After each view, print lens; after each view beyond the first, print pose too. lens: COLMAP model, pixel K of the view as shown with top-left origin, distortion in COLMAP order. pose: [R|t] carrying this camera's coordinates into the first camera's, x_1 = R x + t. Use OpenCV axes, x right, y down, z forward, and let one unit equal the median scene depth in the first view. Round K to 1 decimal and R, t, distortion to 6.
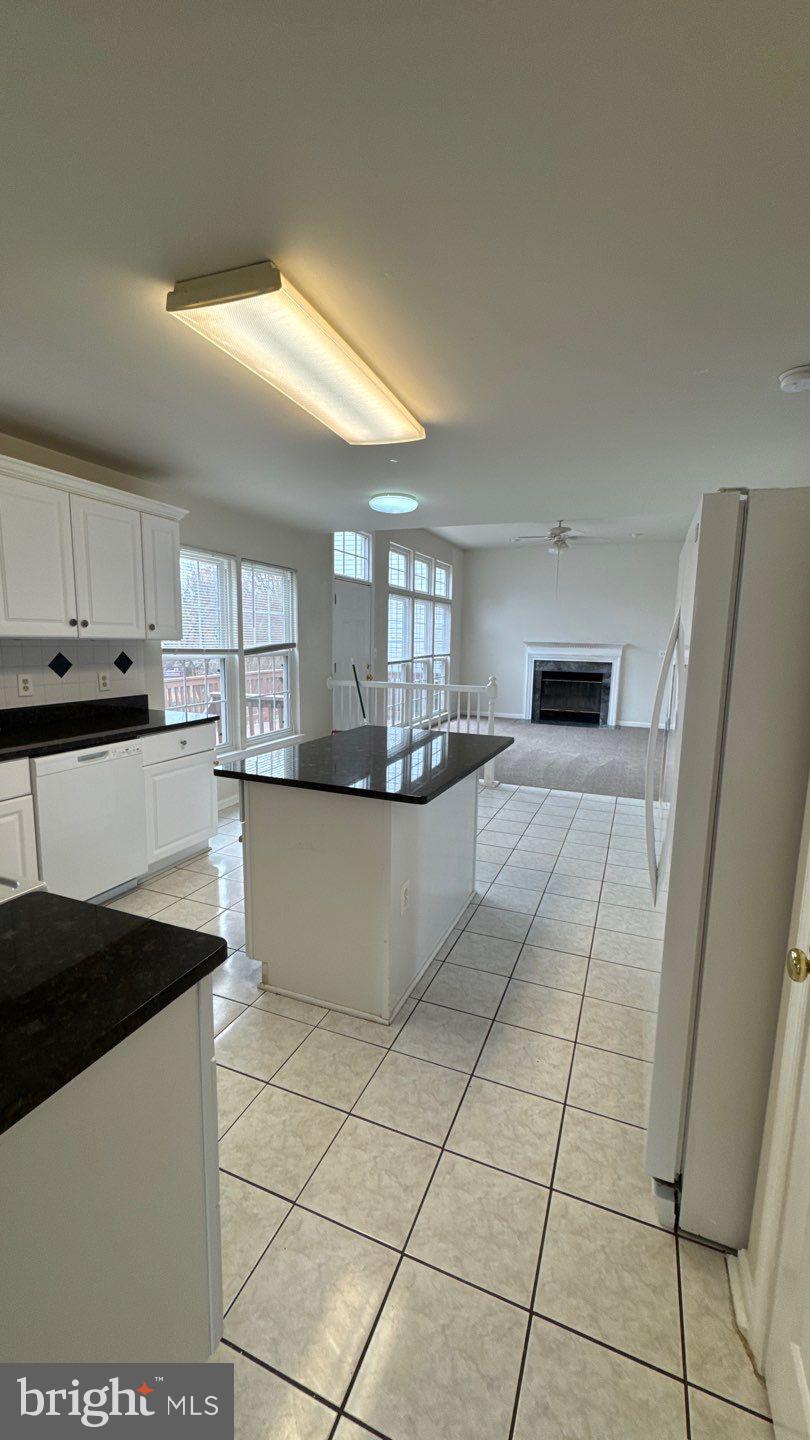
lens RADIAL K [[568.8, 0, 405.0], [0, 568.8, 720.0], [0, 0, 1]] dist [-0.023503, 0.004928]
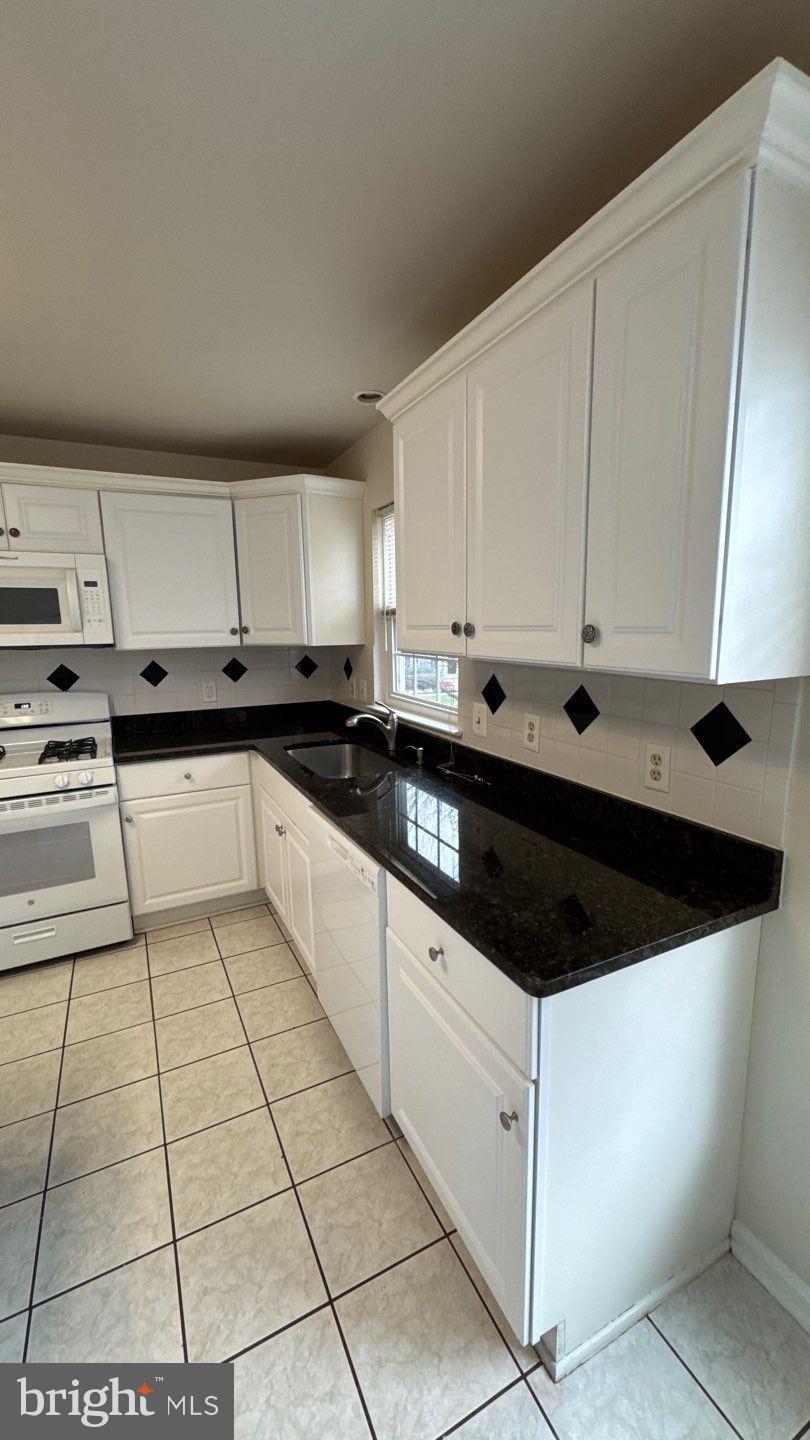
lens RADIAL K [[568.8, 0, 405.0], [0, 568.8, 720.0], [0, 0, 1]] dist [-0.023503, 0.004928]
pose [[-0.651870, 0.110679, -0.750210, -0.163051], [-0.109321, 0.965242, 0.237394, -0.250558], [0.750409, 0.236764, -0.617113, 1.563012]]
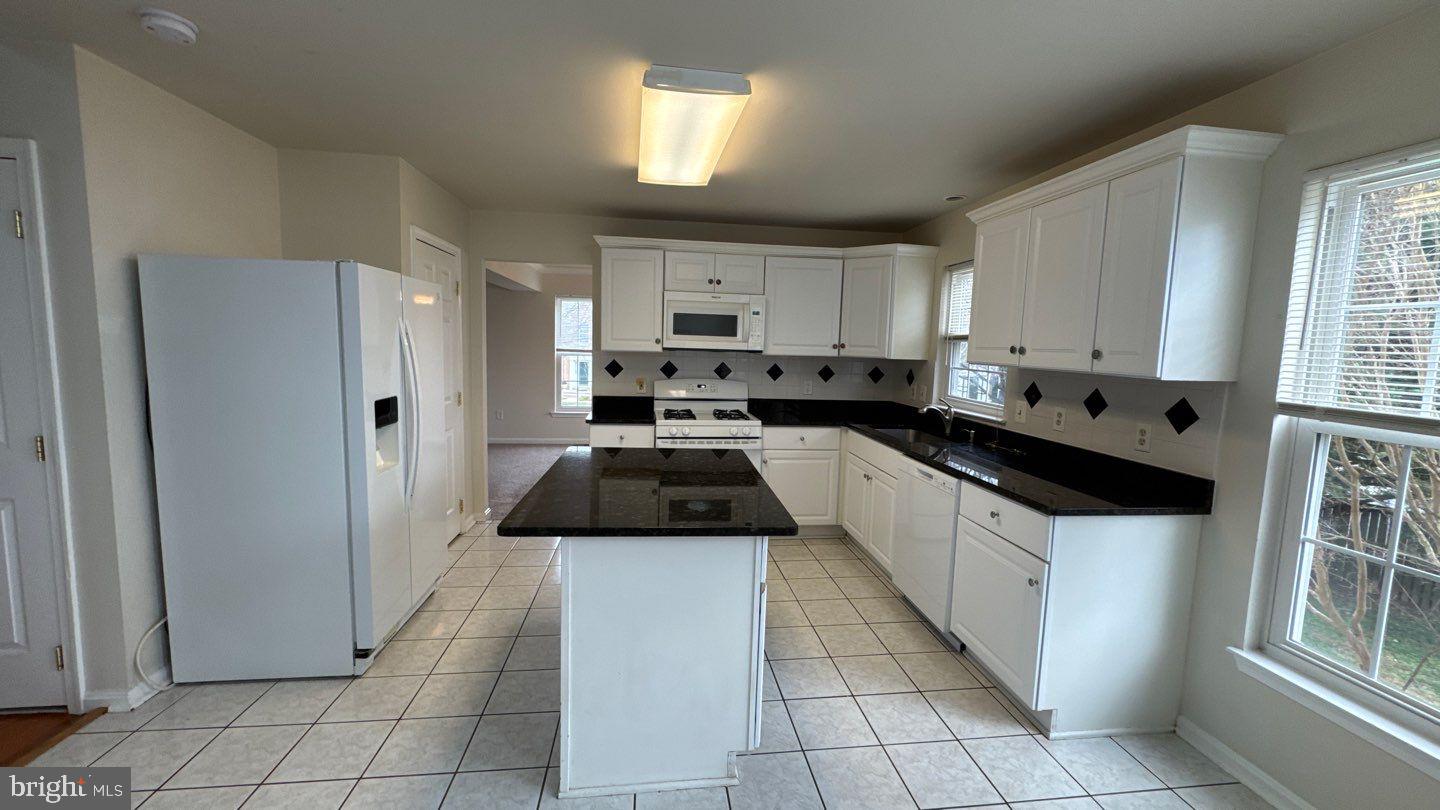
lens RADIAL K [[562.9, 0, 717.0], [0, 562.9, 404.1], [0, 0, 1]] dist [-0.012180, -0.000011]
pose [[-0.869387, 0.004732, -0.494110, 0.332171], [-0.118136, 0.968965, 0.217140, -0.269625], [0.479803, 0.247151, -0.841847, 1.845118]]
